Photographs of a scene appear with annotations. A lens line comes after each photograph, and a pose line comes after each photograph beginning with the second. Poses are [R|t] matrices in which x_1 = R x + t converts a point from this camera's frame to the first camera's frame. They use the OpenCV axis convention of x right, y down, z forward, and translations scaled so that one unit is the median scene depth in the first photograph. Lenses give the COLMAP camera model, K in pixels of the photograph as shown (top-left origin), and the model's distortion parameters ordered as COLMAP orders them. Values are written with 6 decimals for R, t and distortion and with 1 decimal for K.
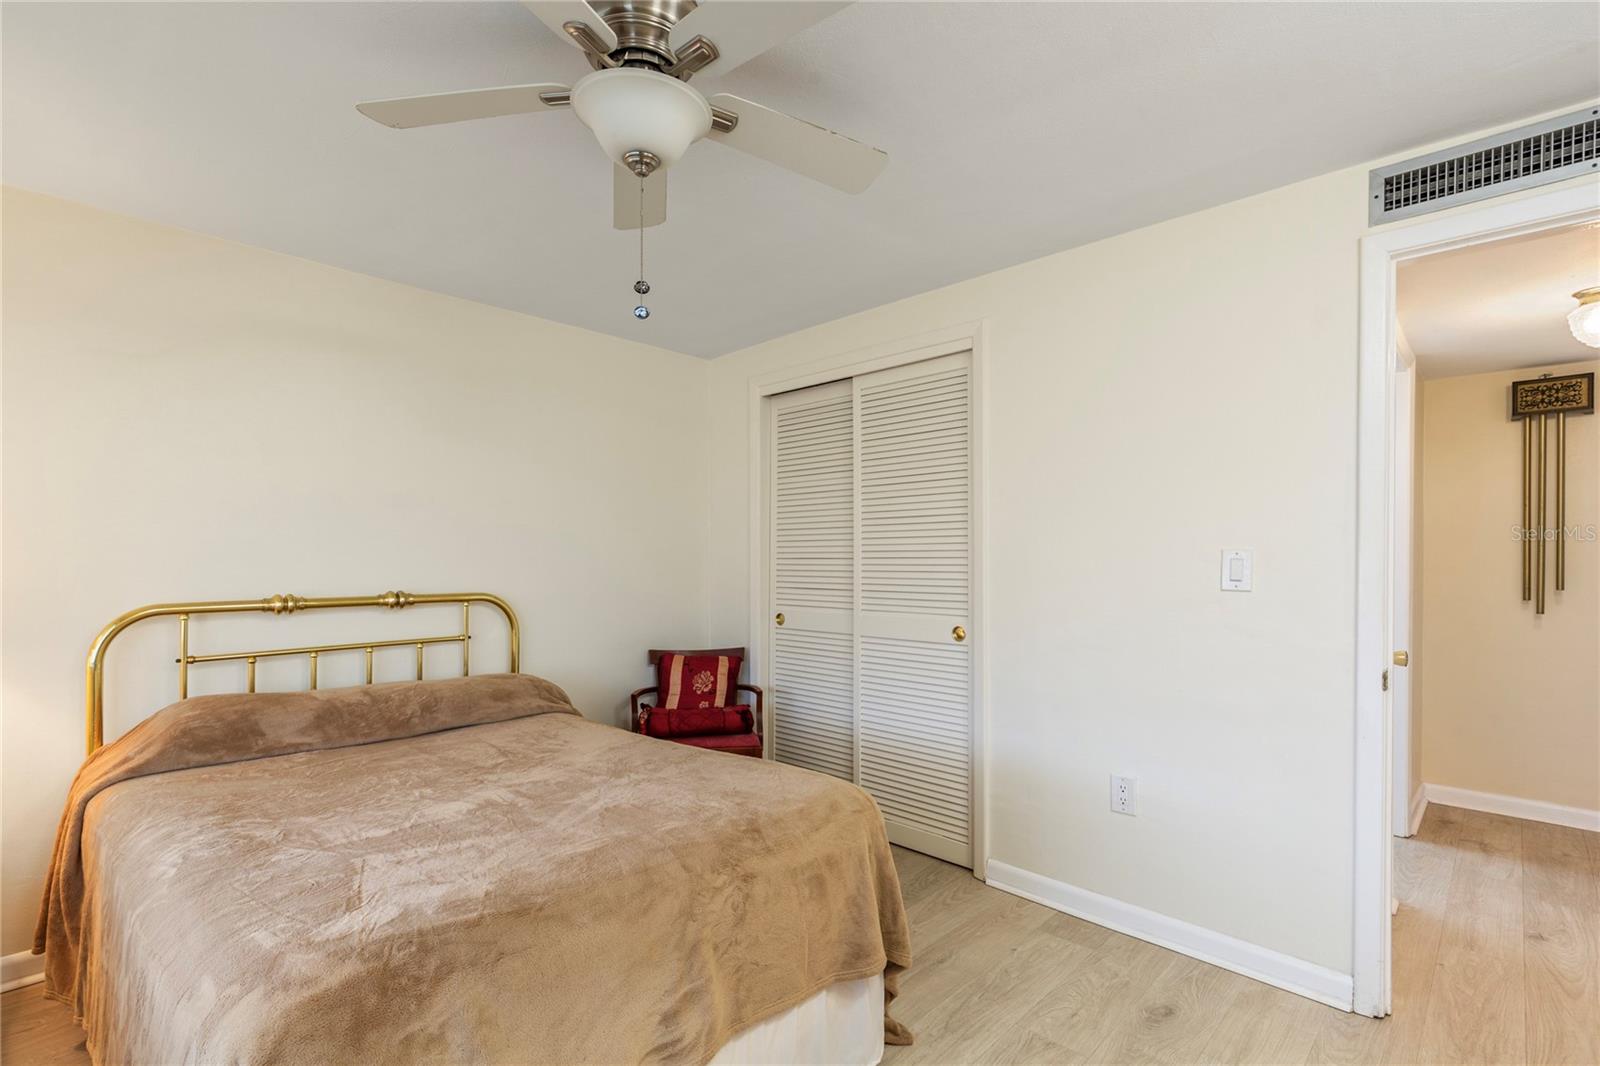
lens RADIAL K [[734.1, 0, 798.8], [0, 734.1, 564.4], [0, 0, 1]] dist [0.000038, -0.000100]
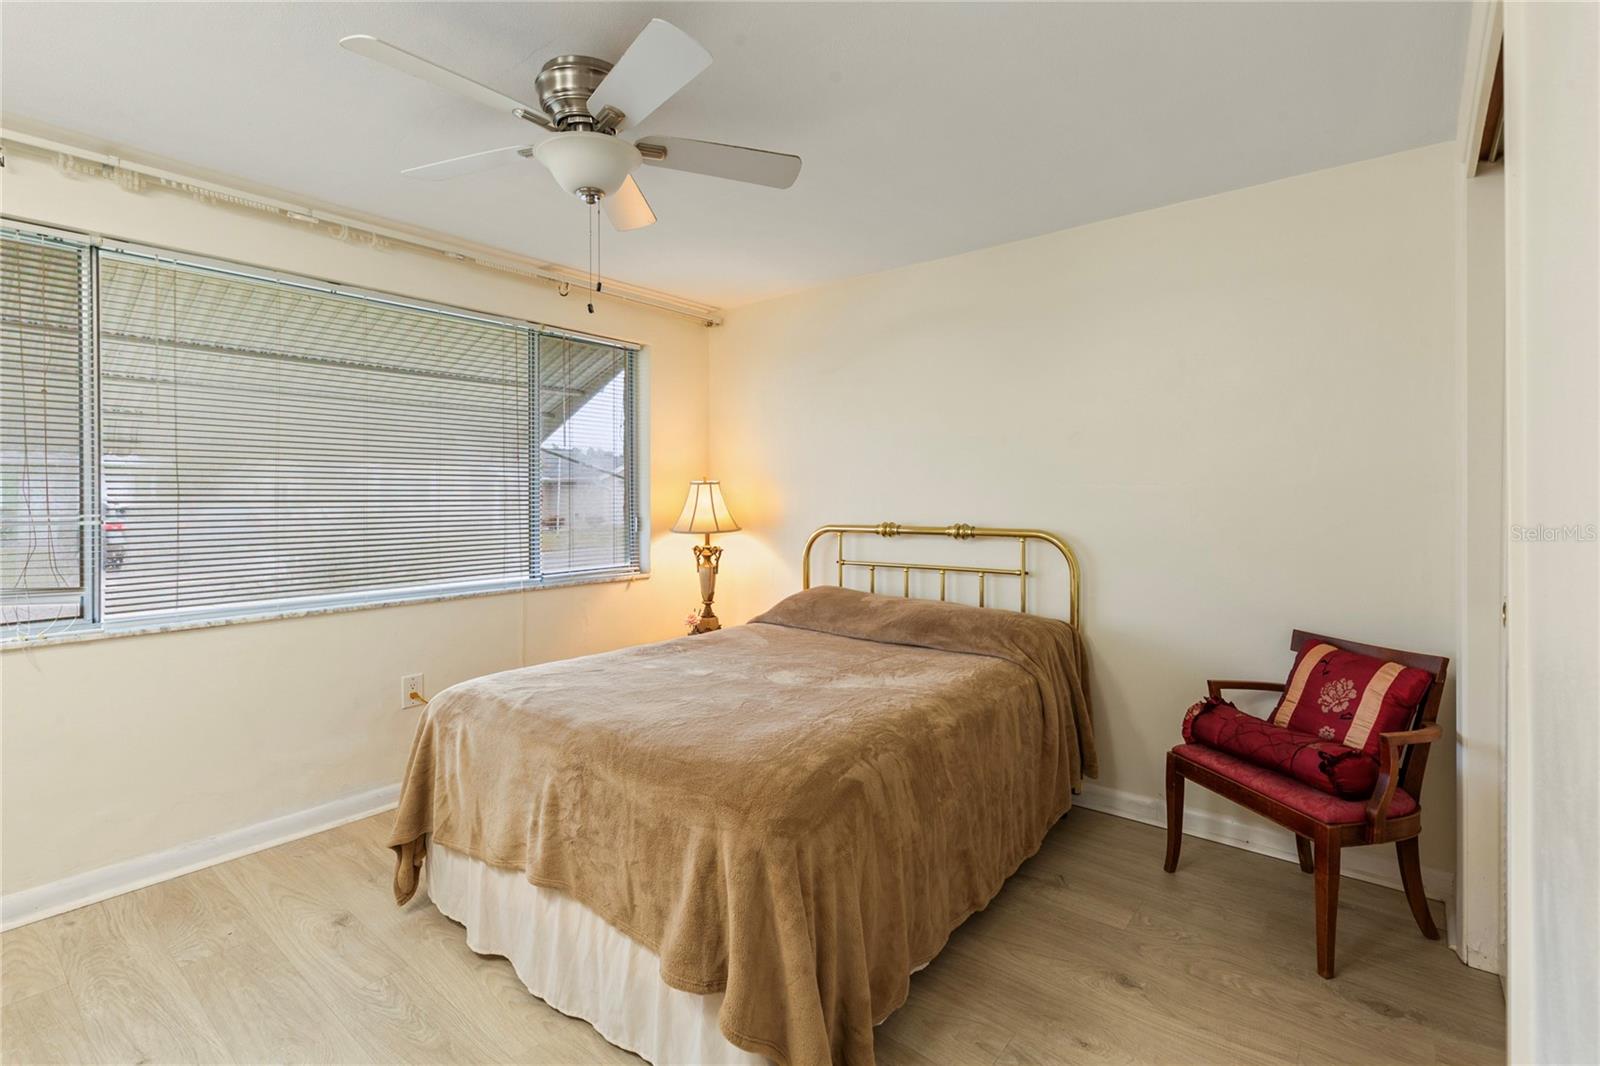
lens RADIAL K [[739.5, 0, 800.6], [0, 739.5, 492.6], [0, 0, 1]] dist [0.000067, 0.007262]
pose [[0.077893, -0.005662, -0.996946, 0.579229], [-0.001558, 0.999982, -0.005801, -0.005390], [0.996961, 0.002005, 0.077883, 0.653453]]
